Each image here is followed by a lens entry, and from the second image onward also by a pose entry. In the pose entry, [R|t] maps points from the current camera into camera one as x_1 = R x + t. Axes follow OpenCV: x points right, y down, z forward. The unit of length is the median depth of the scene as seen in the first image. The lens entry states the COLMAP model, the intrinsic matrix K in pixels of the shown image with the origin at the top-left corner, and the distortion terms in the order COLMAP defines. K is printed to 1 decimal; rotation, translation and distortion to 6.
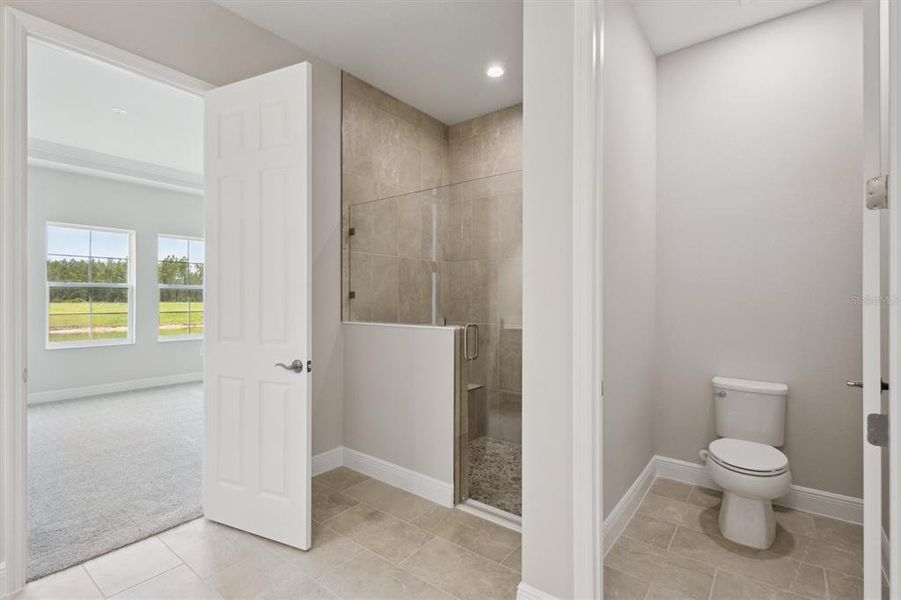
lens RADIAL K [[424.3, 0, 450.5], [0, 424.3, 297.7], [0, 0, 1]] dist [0.009603, -0.001922]
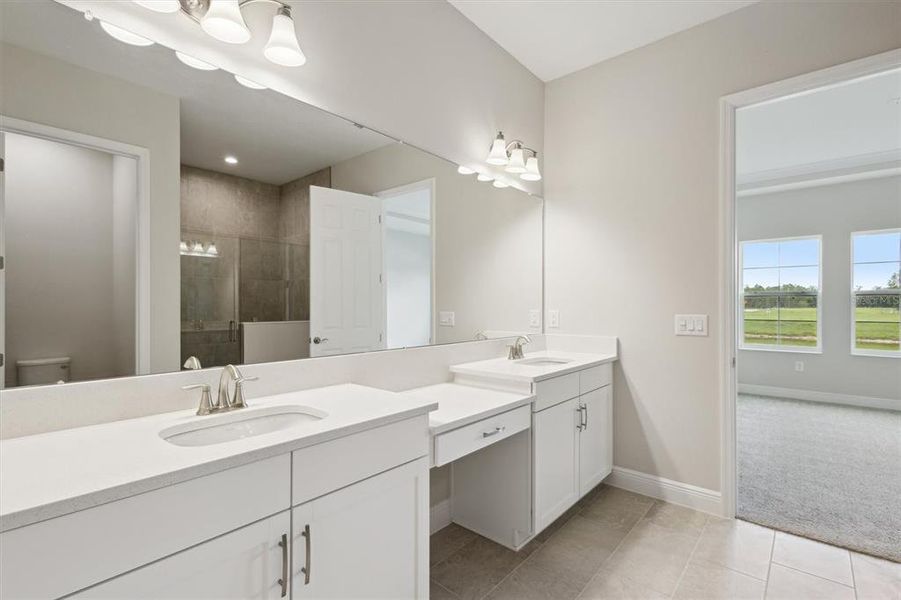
lens RADIAL K [[424.3, 0, 451.5], [0, 424.3, 303.9], [0, 0, 1]] dist [0.009603, -0.001922]
pose [[-0.048102, -0.004420, -0.998833, 0.336343], [0.001313, 0.999989, -0.004488, -0.003541], [0.998842, -0.001527, -0.048096, 0.142511]]
